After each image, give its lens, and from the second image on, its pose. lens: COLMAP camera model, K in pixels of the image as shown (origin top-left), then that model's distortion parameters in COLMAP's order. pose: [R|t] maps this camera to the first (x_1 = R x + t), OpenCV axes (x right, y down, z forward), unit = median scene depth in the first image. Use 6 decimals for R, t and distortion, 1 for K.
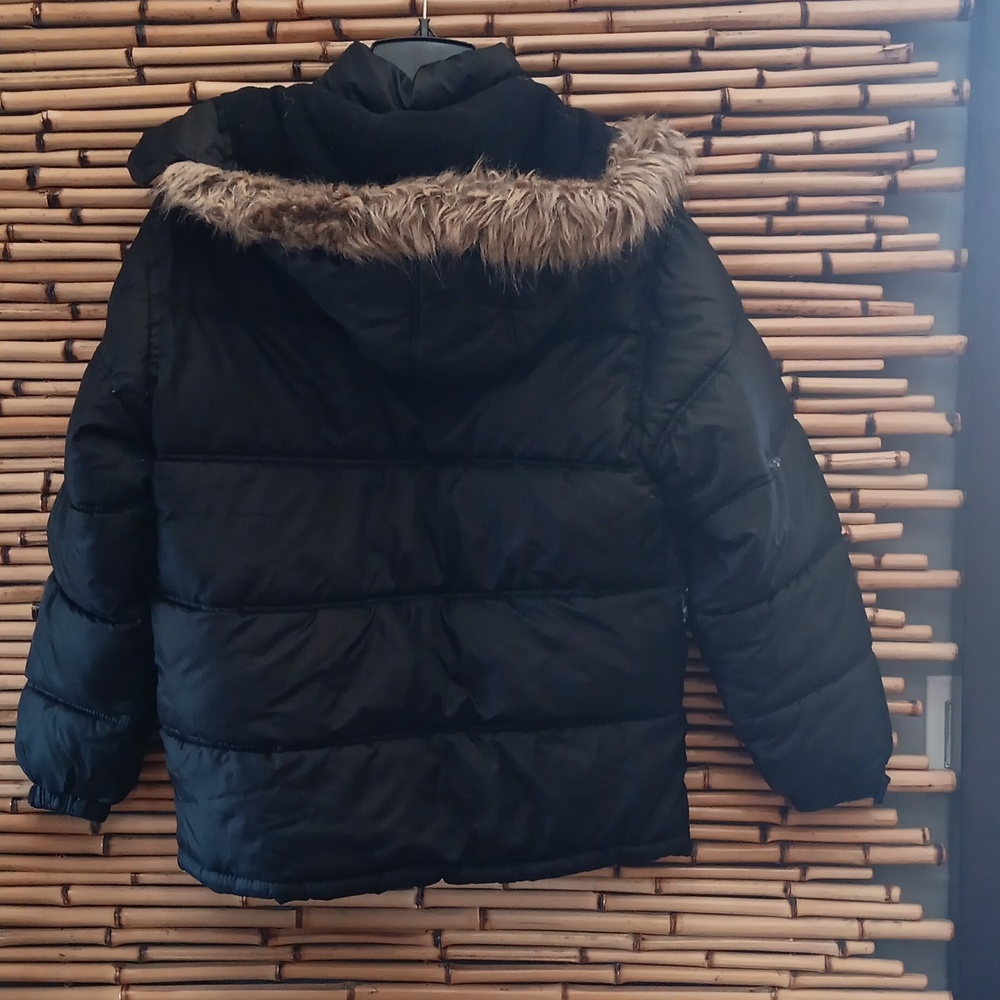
lens RADIAL K [[1577.1, 0, 500.0], [0, 1577.1, 500.0], [0, 0, 1]] dist [0.092207, -0.327819]
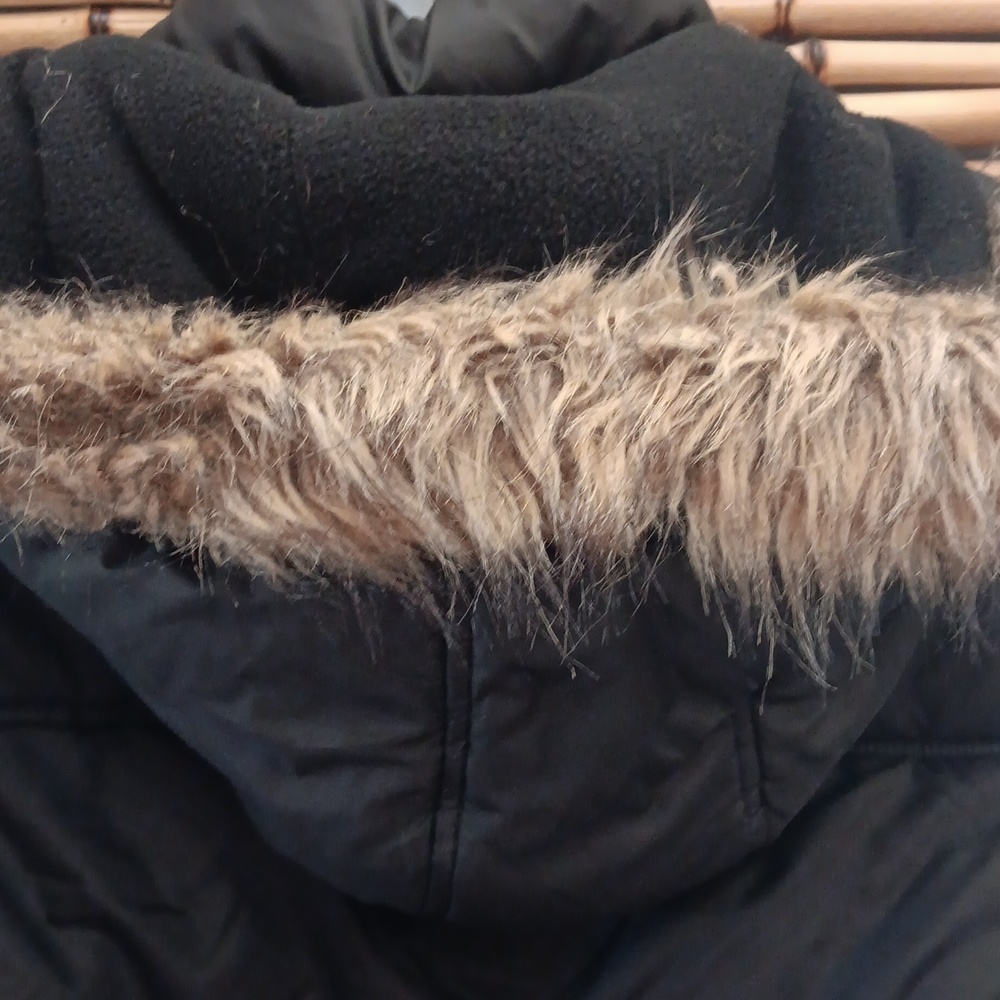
lens RADIAL K [[1577.1, 0, 500.0], [0, 1577.1, 500.0], [0, 0, 1]] dist [0.092207, -0.327819]
pose [[0.998175, -0.009497, 0.059628, -0.059540], [0.015822, 0.994185, -0.106516, -0.124368], [-0.058270, 0.107265, 0.992521, 0.665724]]
